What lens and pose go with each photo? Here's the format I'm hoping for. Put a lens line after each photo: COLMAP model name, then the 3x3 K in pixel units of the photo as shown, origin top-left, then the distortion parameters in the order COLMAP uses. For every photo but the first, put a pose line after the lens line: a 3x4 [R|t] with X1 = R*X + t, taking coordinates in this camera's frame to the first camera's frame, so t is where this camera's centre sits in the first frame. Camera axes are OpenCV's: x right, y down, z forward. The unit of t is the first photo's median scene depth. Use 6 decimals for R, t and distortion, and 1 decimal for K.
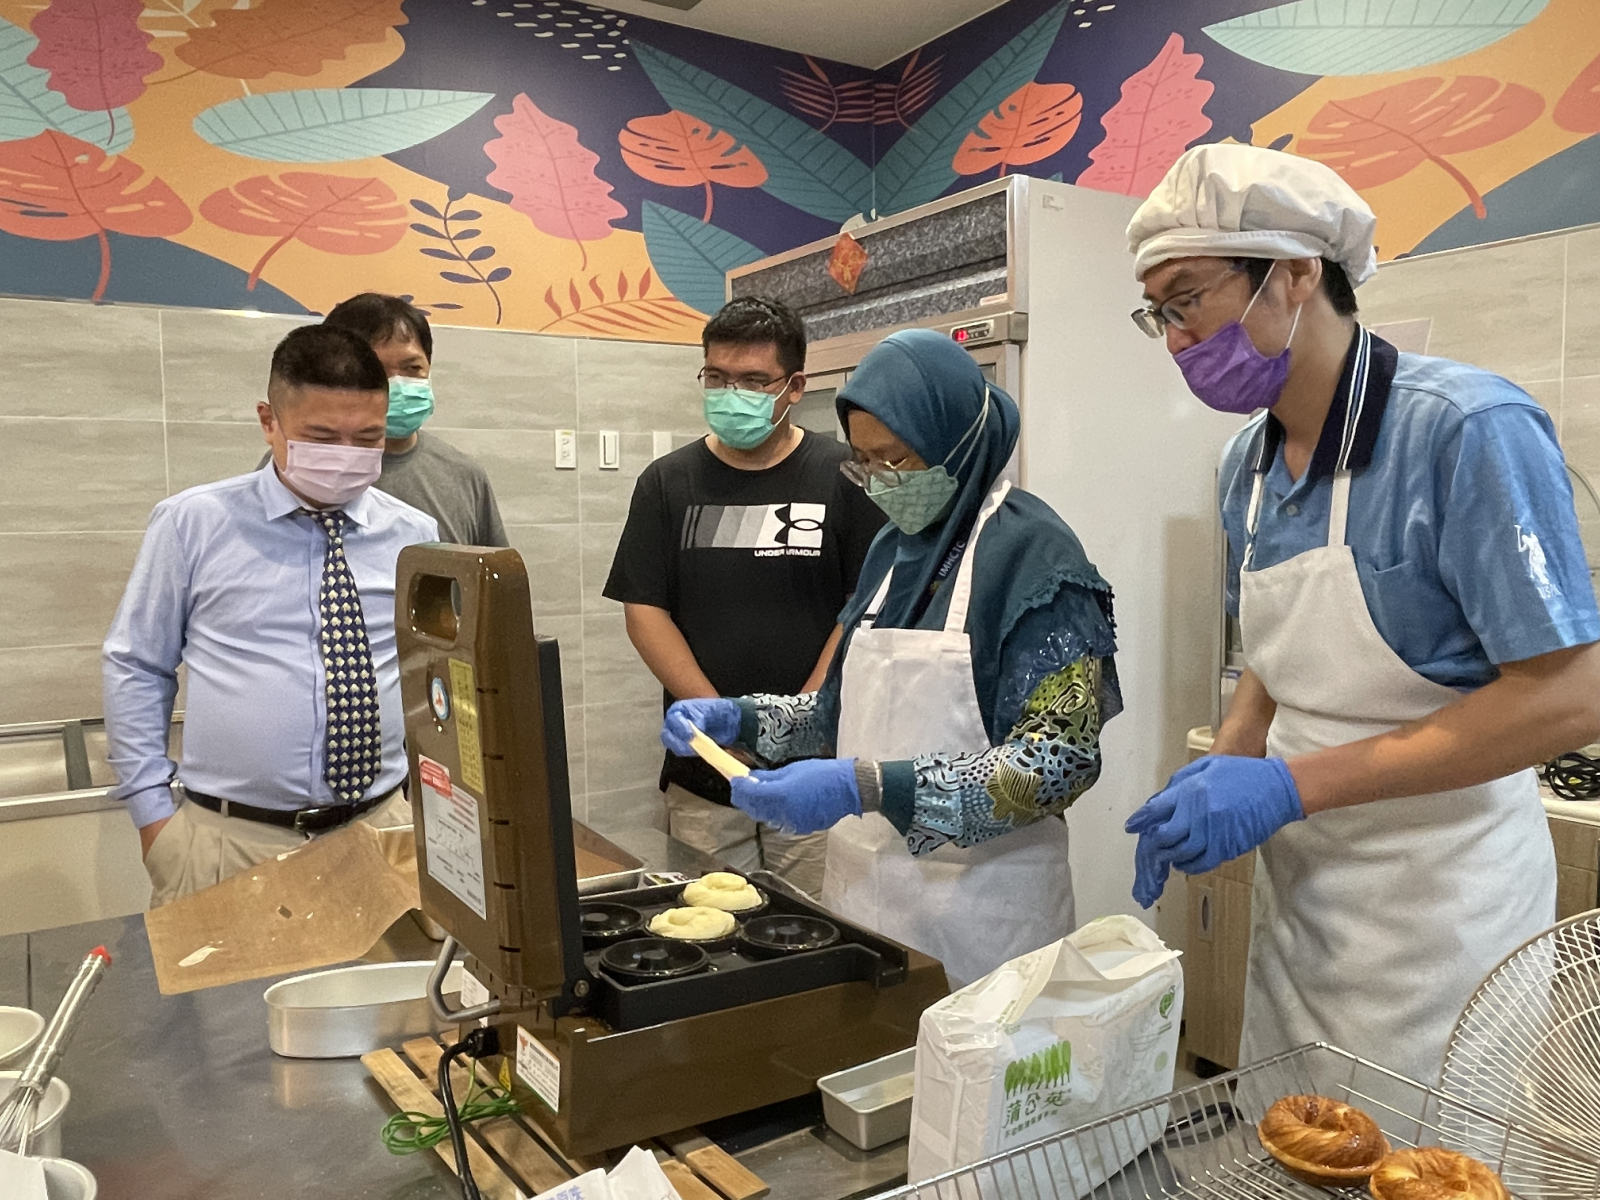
lens RADIAL K [[1201.4, 0, 802.3], [0, 1201.4, 597.2], [0, 0, 1]] dist [0.069214, -0.092599]
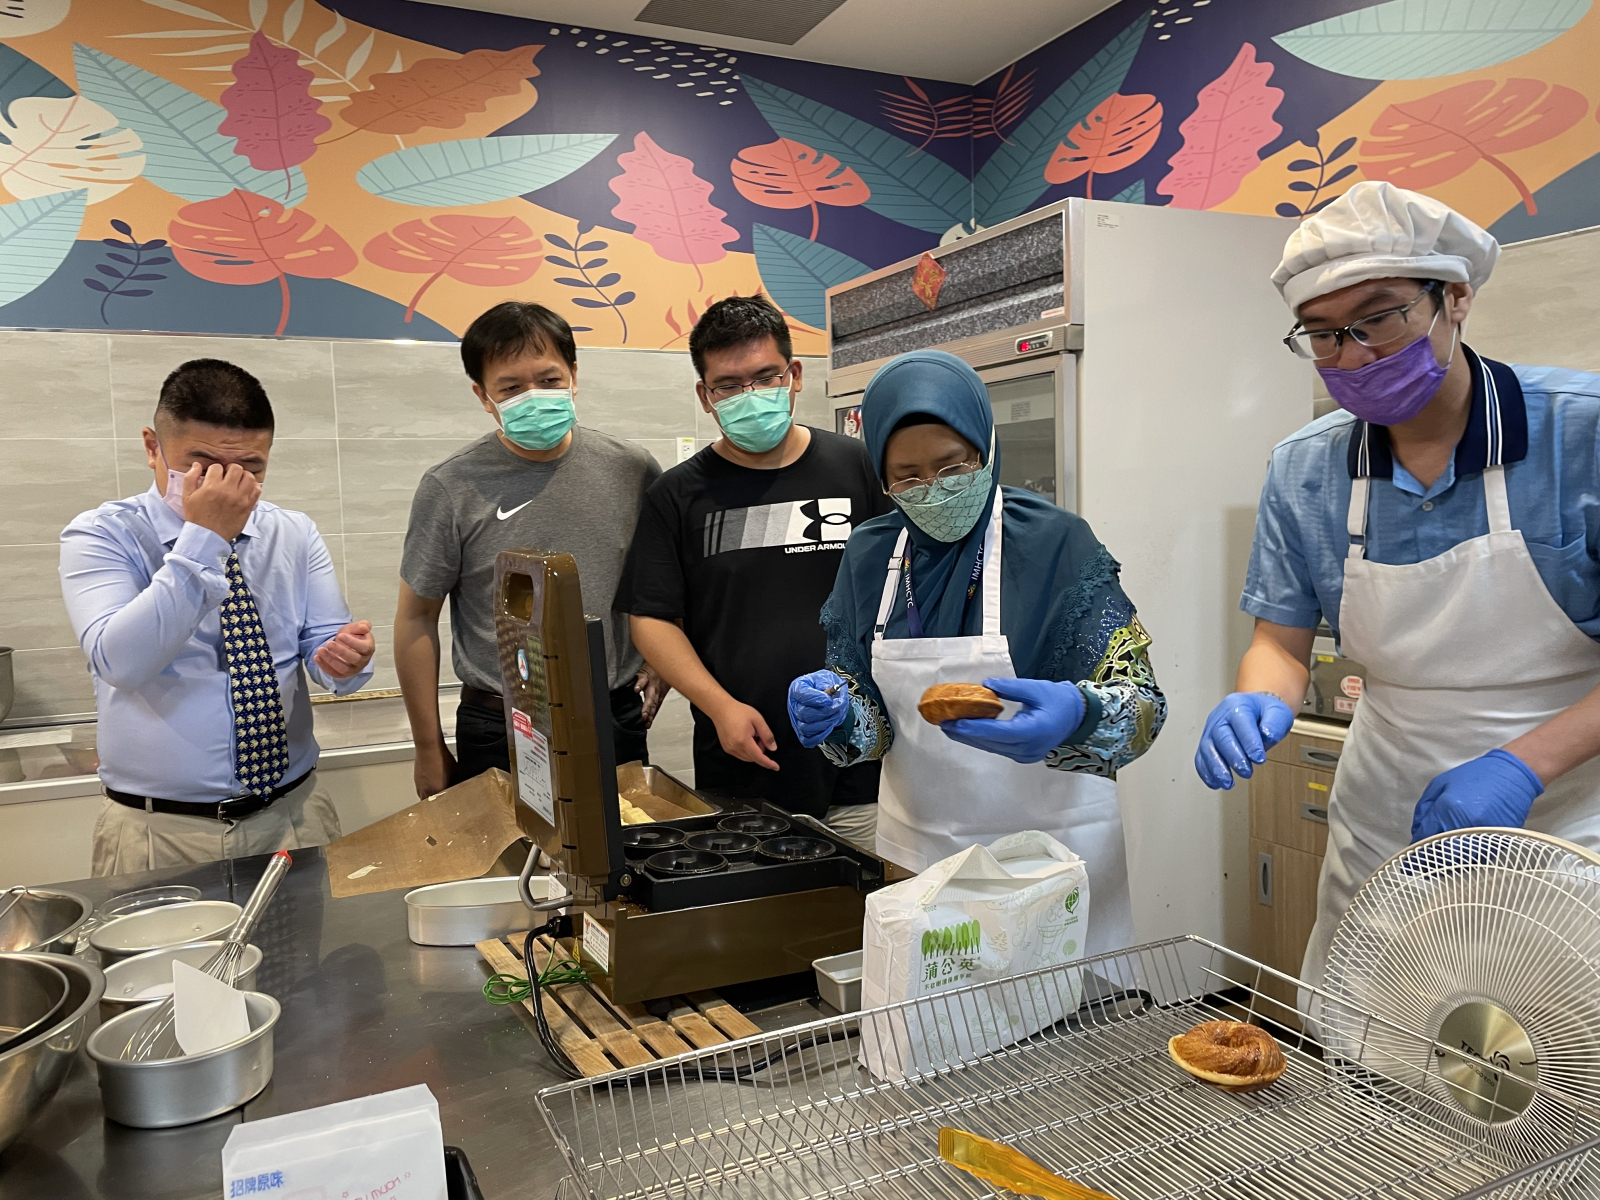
lens RADIAL K [[1201.4, 0, 812.0], [0, 1201.4, 591.8], [0, 0, 1]] dist [0.069214, -0.092599]
pose [[0.993323, -0.008805, -0.115029, 0.141751], [0.009144, 0.999955, 0.002418, 0.002576], [0.115002, -0.003454, 0.993359, -0.236651]]
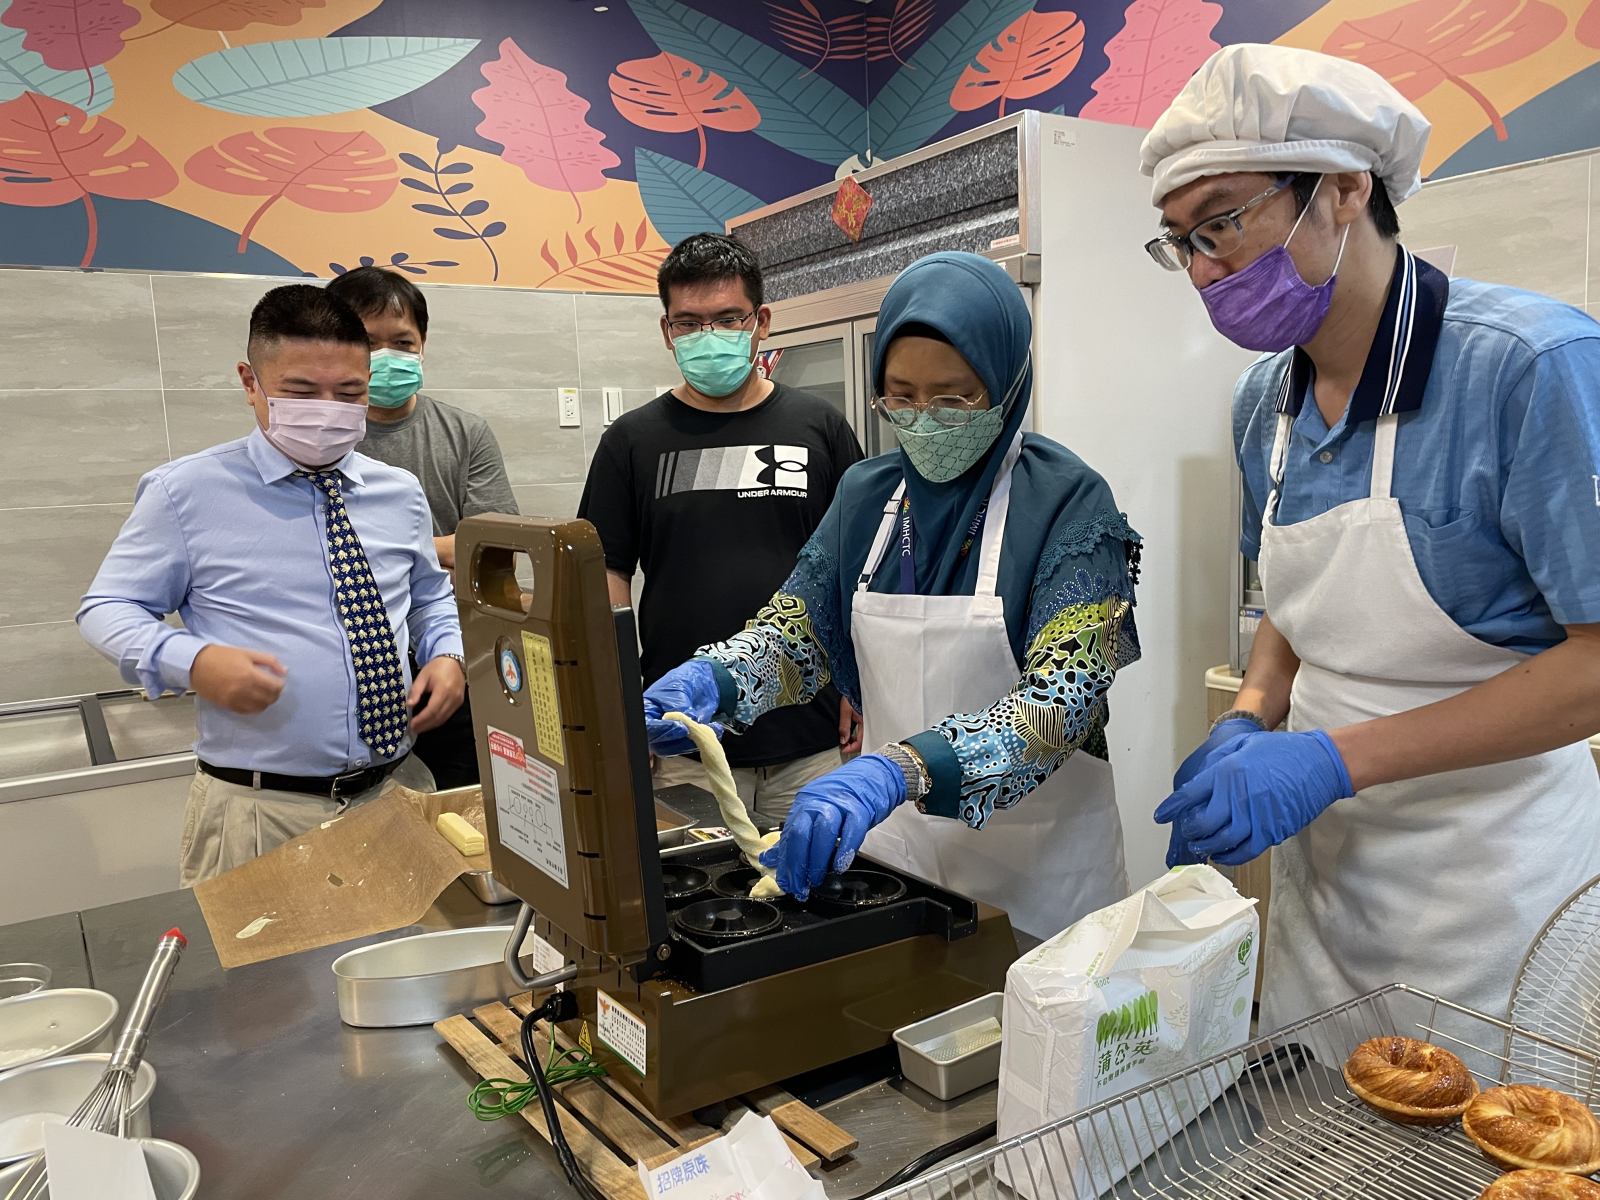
lens RADIAL K [[1201.4, 0, 799.4], [0, 1201.4, 609.2], [0, 0, 1]] dist [0.069214, -0.092599]
pose [[0.999521, -0.030457, 0.005581, -0.052806], [0.030121, 0.998159, 0.052636, -0.009574], [-0.007173, -0.052443, 0.998598, 0.008000]]
